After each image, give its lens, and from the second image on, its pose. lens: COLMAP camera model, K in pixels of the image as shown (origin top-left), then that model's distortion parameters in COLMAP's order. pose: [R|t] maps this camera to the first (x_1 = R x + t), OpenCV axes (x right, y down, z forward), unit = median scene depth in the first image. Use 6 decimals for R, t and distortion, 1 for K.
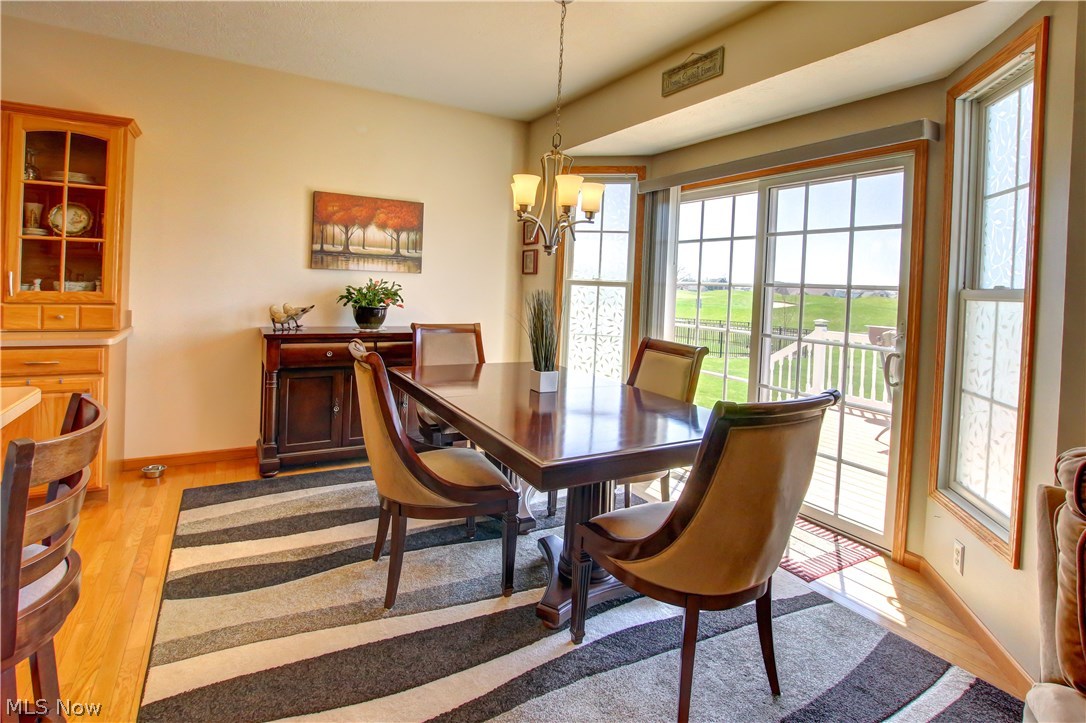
lens RADIAL K [[550.9, 0, 542.4], [0, 550.9, 287.7], [0, 0, 1]] dist [-0.001756, -0.000410]
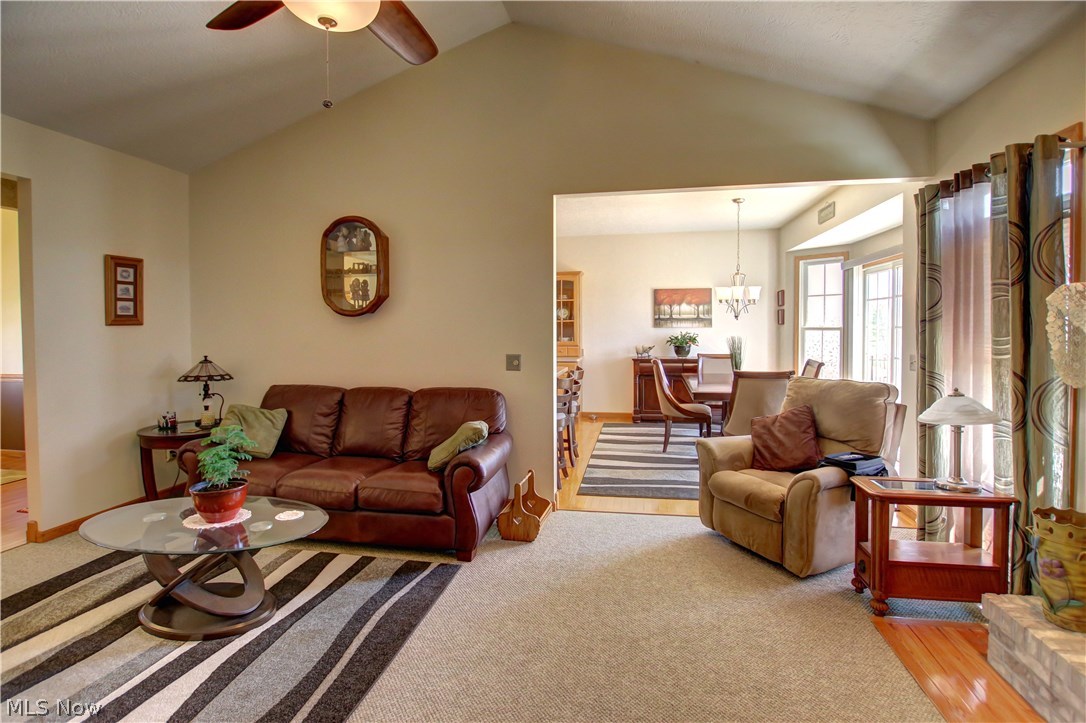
lens RADIAL K [[553.5, 0, 543.7], [0, 553.5, 331.9], [0, 0, 1]] dist [-0.001100, 0.000065]
pose [[0.755639, -0.034946, -0.654055, 0.595864], [0.032852, 0.999341, -0.015440, -0.000823], [0.654164, -0.009820, 0.756289, -0.795372]]
